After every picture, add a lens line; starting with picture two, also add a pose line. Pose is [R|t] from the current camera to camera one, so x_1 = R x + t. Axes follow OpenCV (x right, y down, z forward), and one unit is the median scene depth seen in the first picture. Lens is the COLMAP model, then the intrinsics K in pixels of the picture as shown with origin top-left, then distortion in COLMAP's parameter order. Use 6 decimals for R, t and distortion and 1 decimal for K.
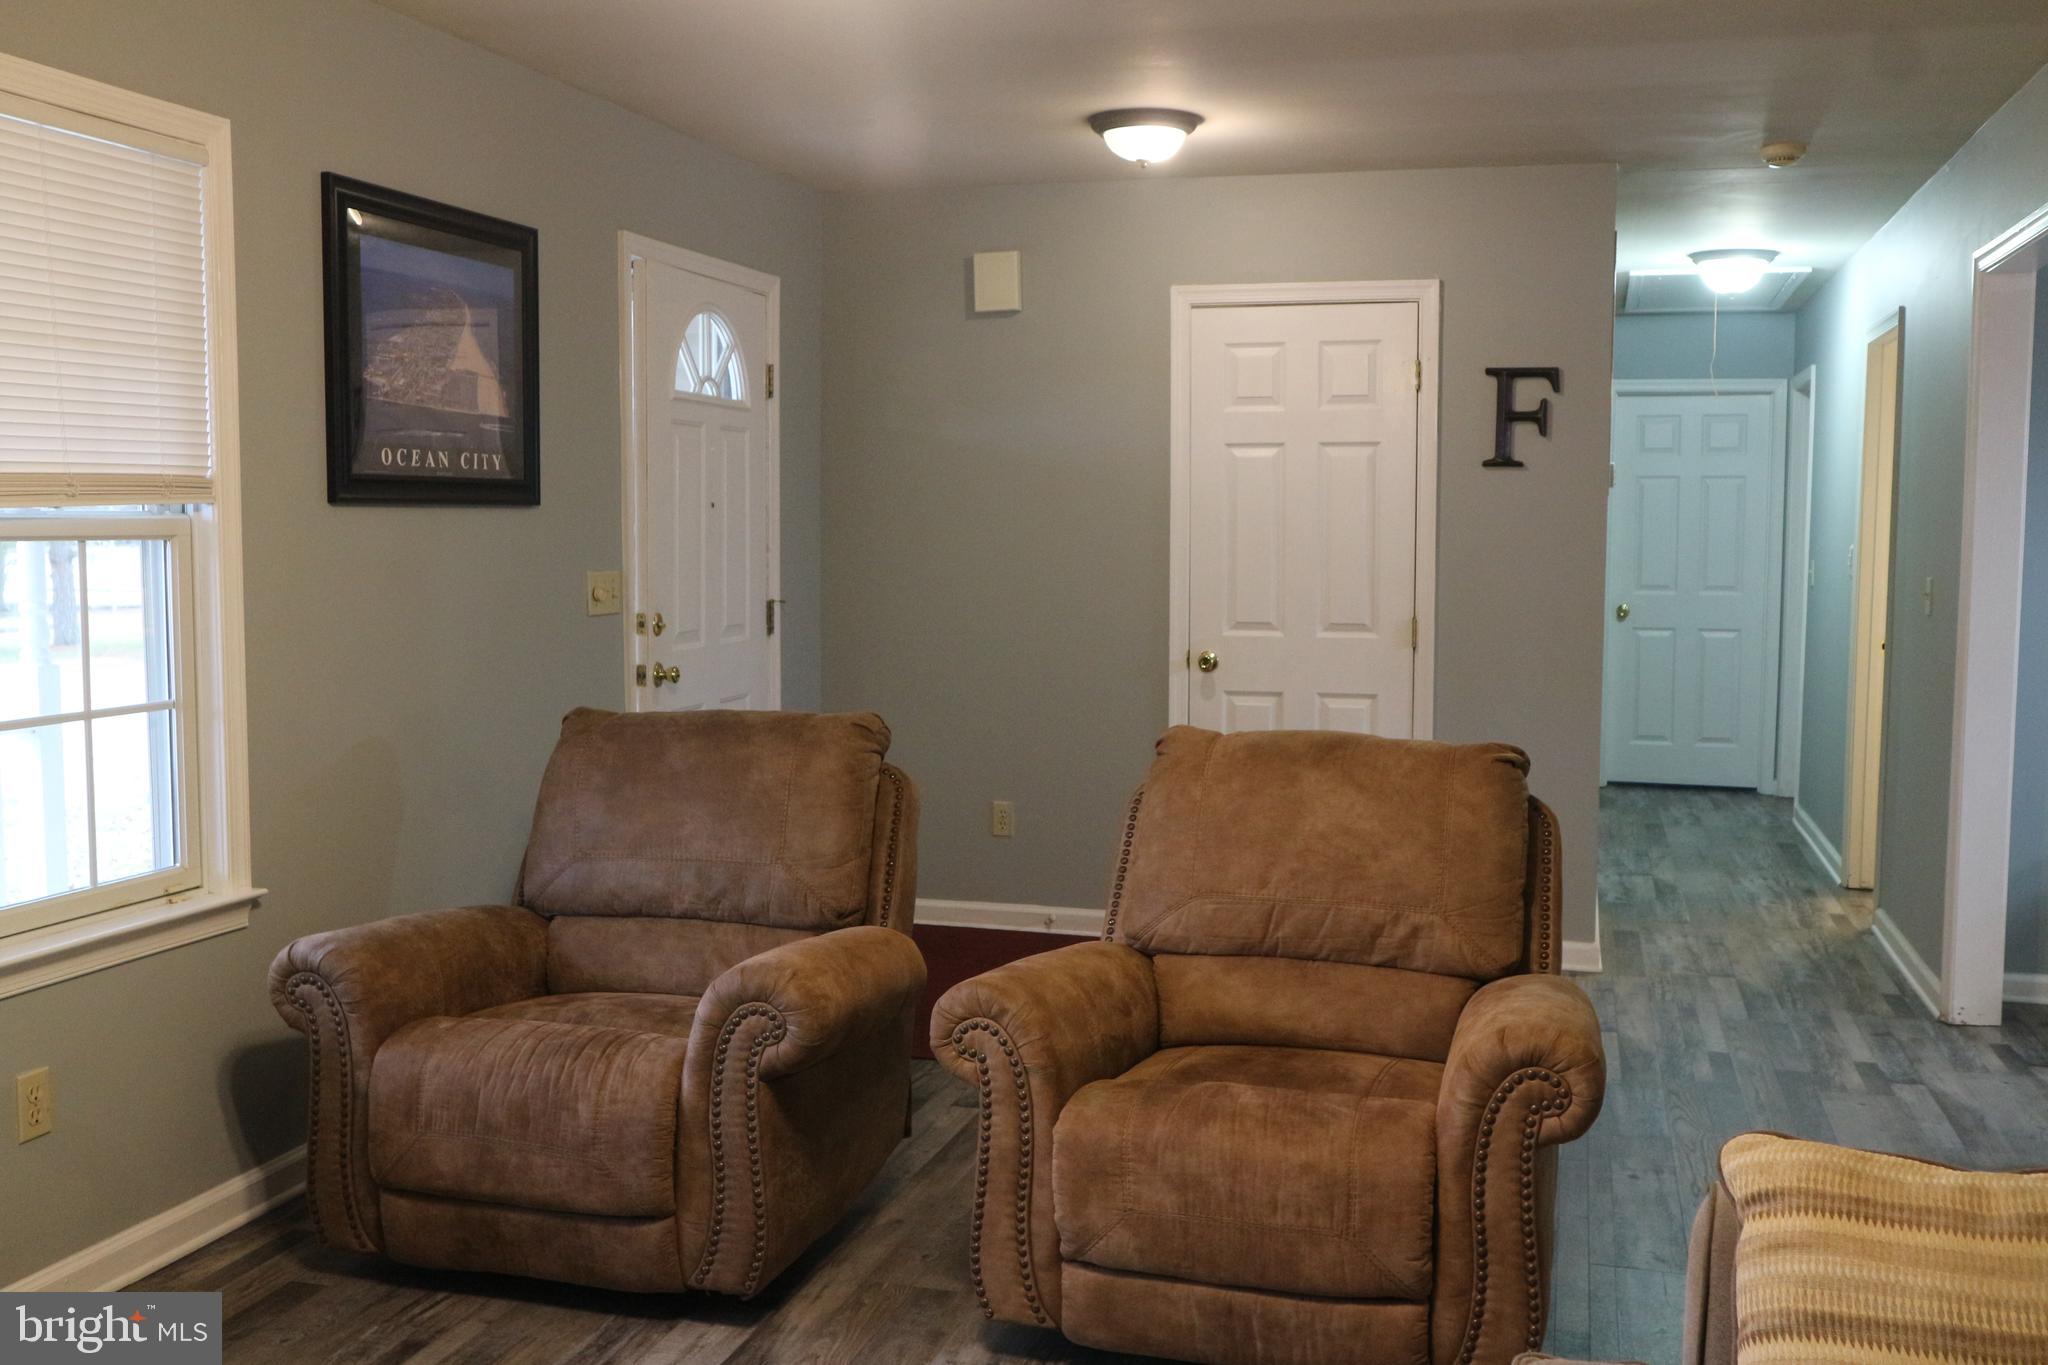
lens RADIAL K [[1940.4, 0, 1025.4], [0, 1940.4, 688.3], [0, 0, 1]] dist [-0.024953, 0.000000]
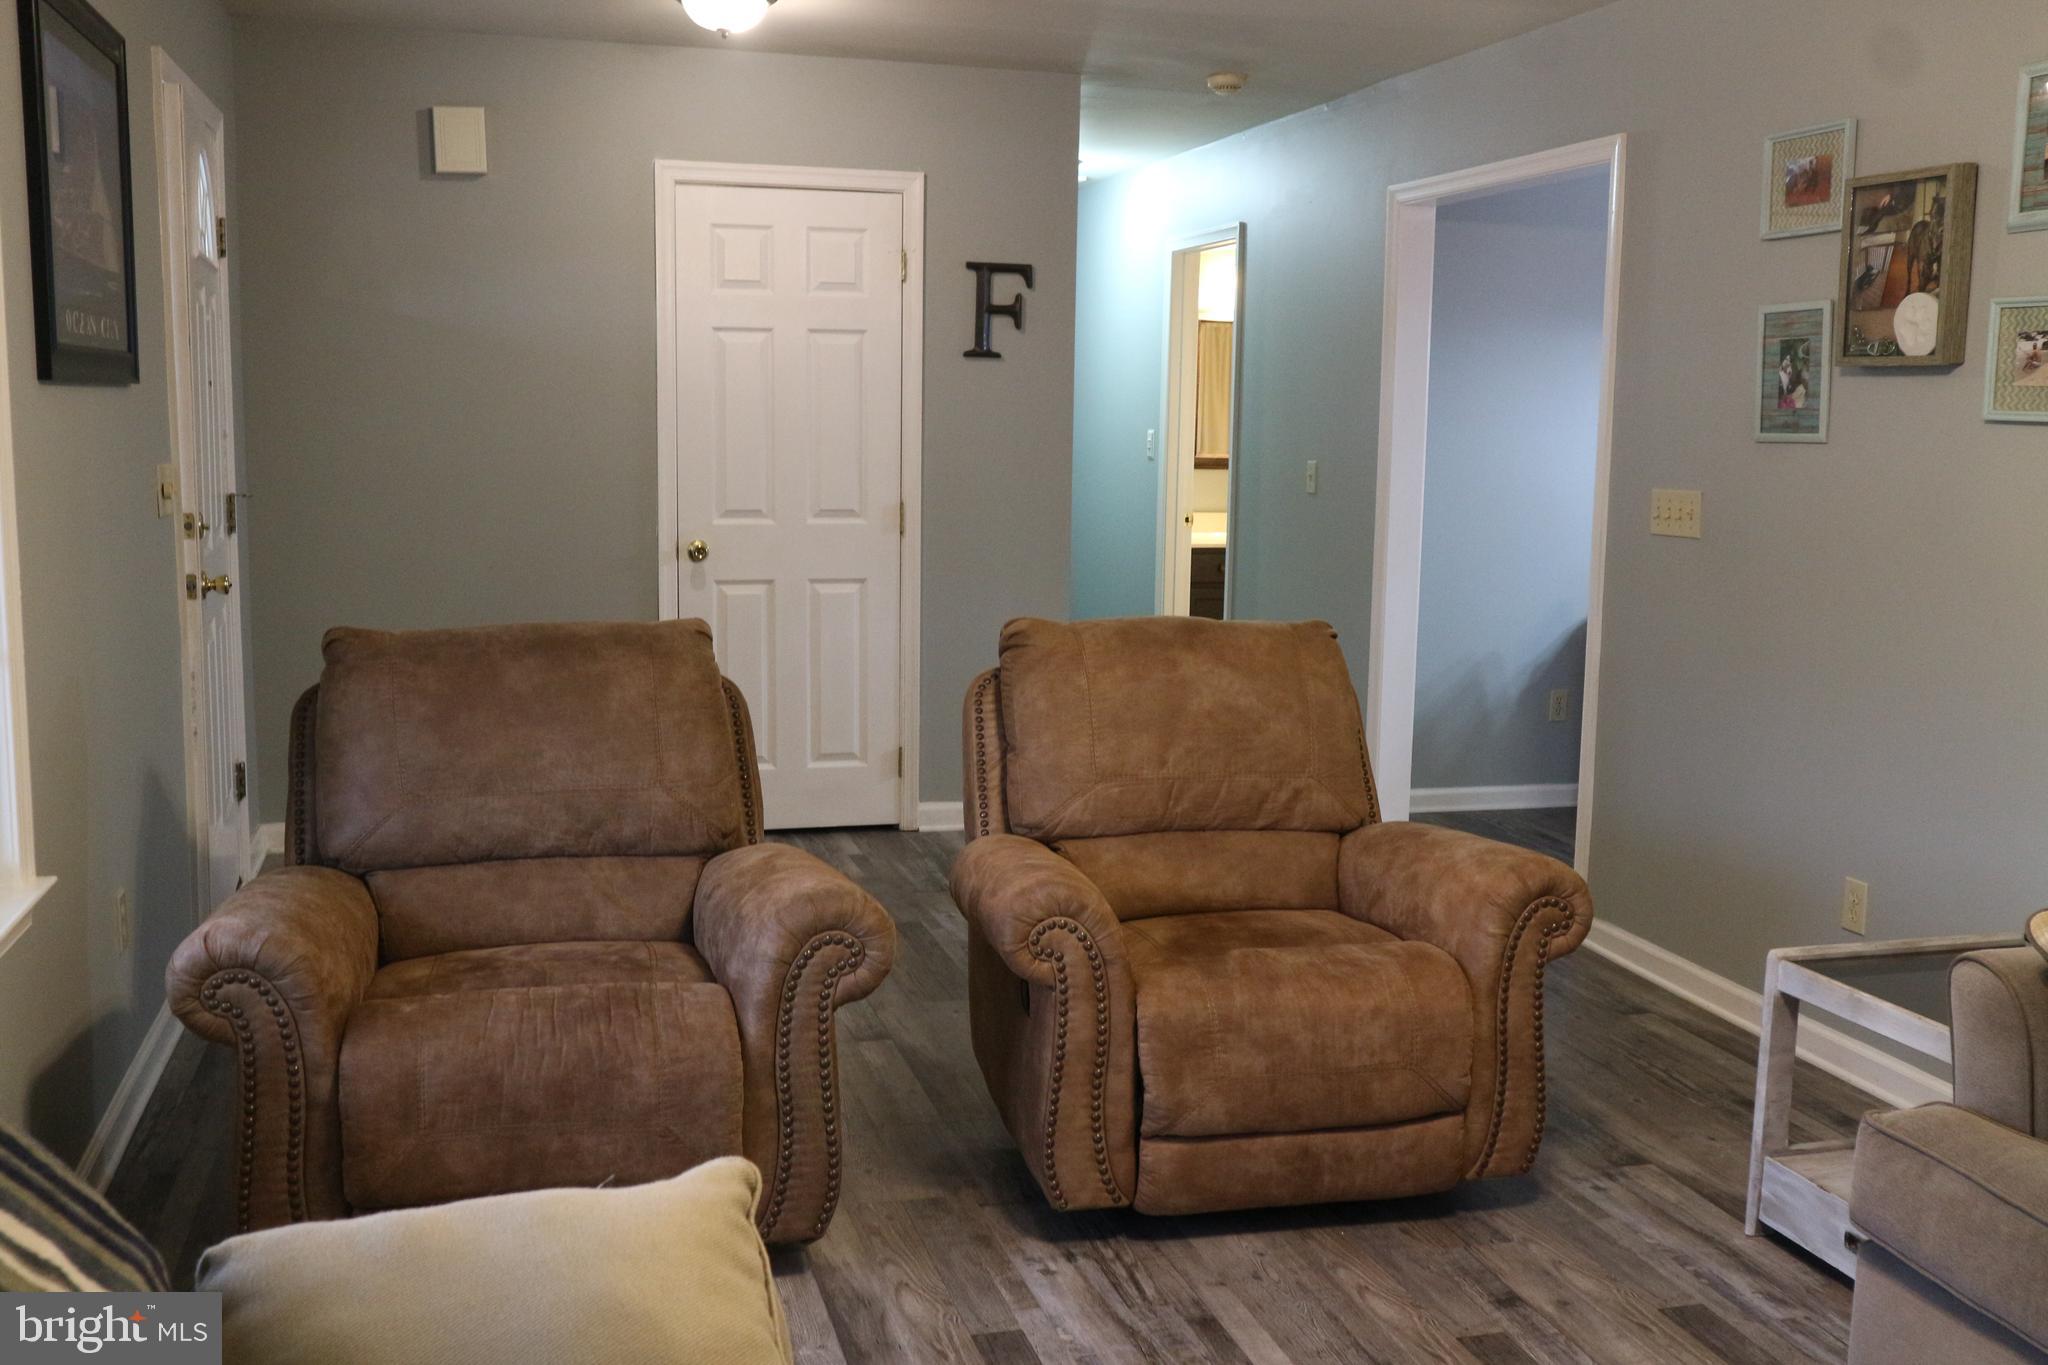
lens RADIAL K [[1940.4, 0, 1023.4], [0, 1940.4, 681.4], [0, 0, 1]] dist [-0.024953, 0.000000]
pose [[0.856671, -0.061250, 0.512214, -0.492701], [0.030165, 0.997175, 0.068792, -0.019213], [-0.514981, -0.043481, 0.856098, 0.139550]]
